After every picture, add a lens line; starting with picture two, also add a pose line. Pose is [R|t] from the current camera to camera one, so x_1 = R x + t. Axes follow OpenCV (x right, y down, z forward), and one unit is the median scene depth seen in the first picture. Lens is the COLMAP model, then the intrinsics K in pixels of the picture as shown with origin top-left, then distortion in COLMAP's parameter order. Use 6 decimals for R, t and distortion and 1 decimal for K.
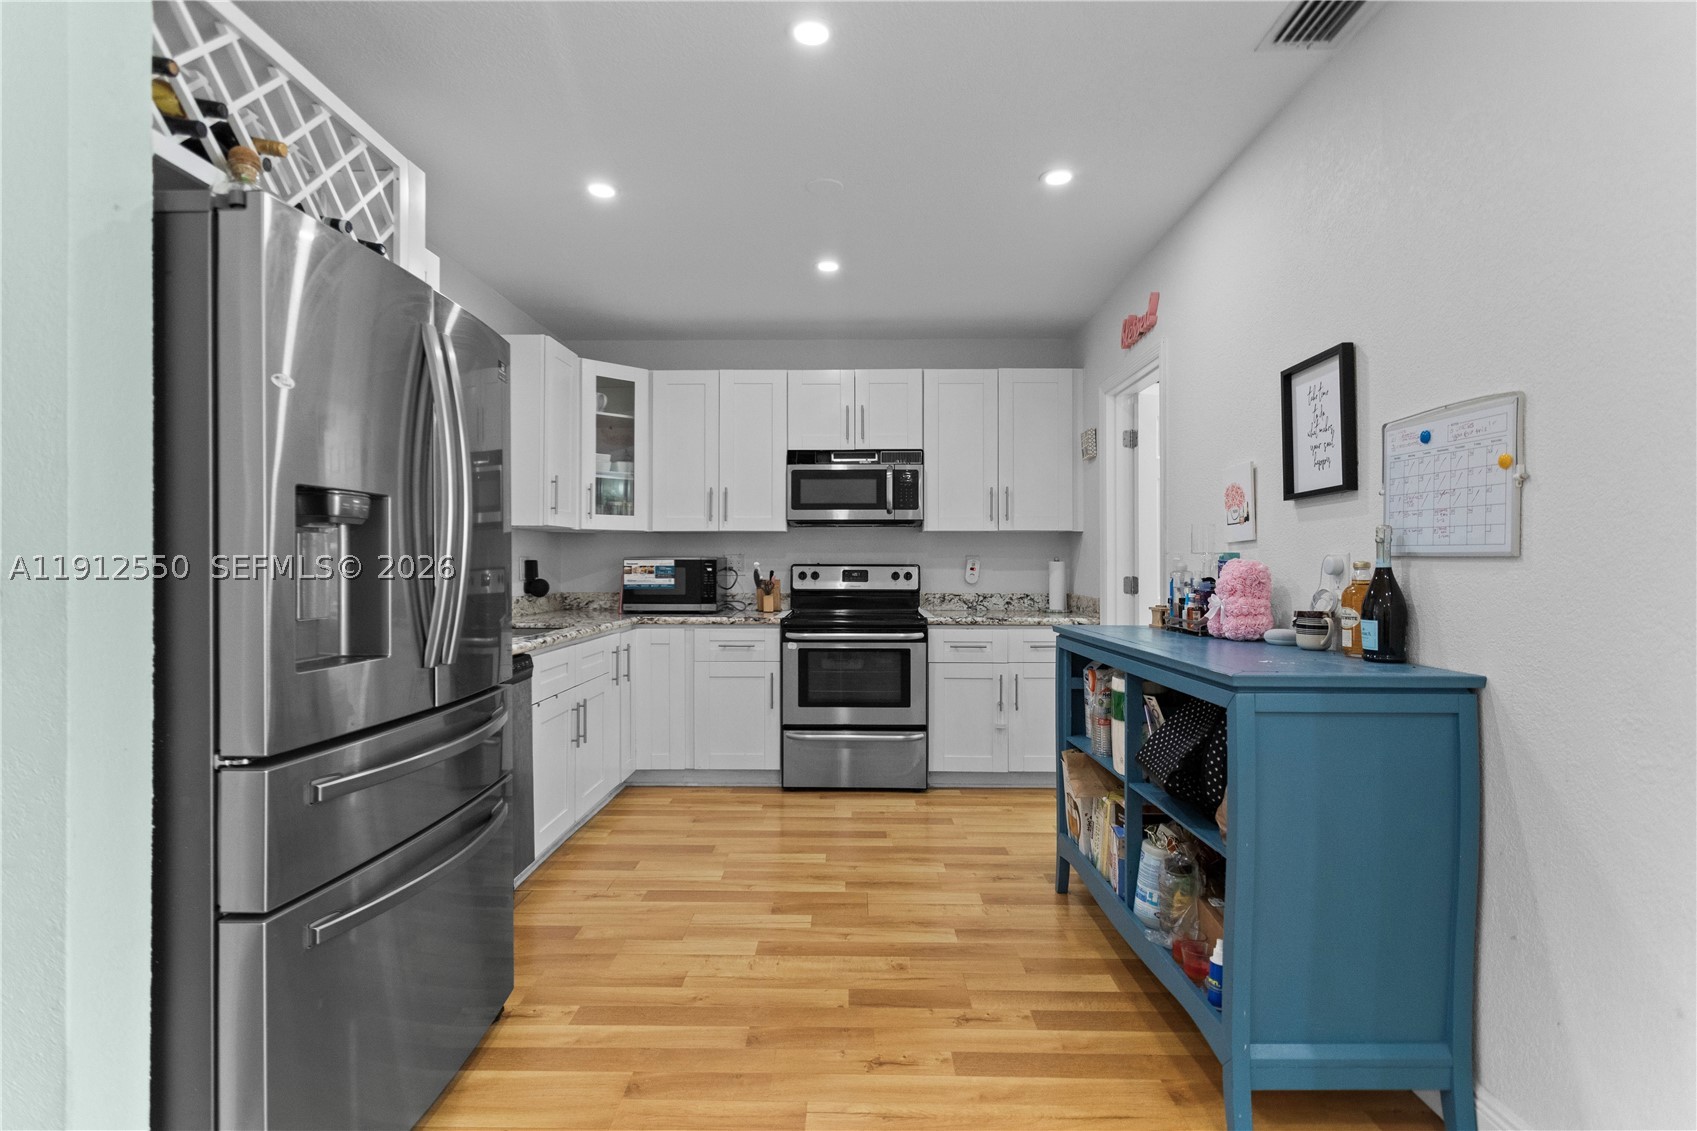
lens RADIAL K [[837.7, 0, 838.0], [0, 837.7, 571.6], [0, 0, 1]] dist [0.002629, 0.000814]
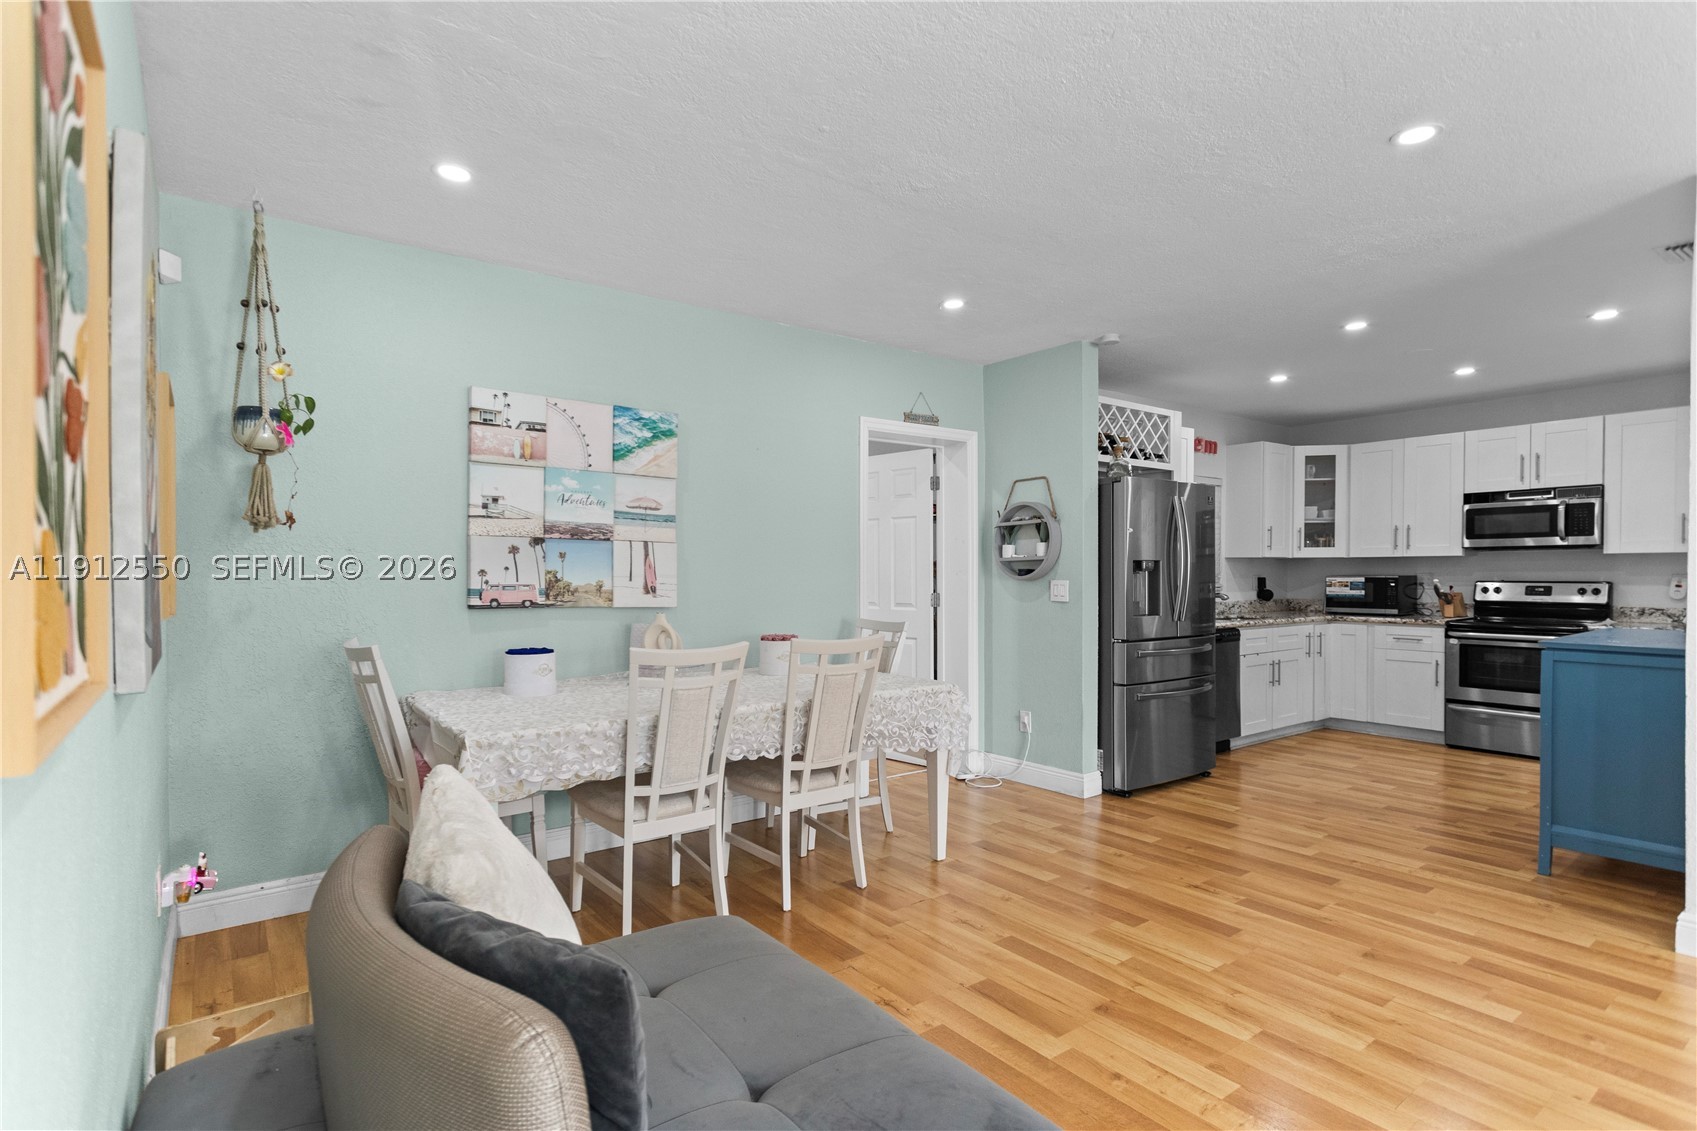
lens RADIAL K [[837.7, 0, 838.0], [0, 837.7, 571.6], [0, 0, 1]] dist [0.002629, 0.000814]
pose [[0.621782, -0.002378, -0.783186, 0.363202], [-0.005554, 0.999957, -0.007446, -0.008300], [0.783170, 0.008980, 0.621742, -0.586044]]
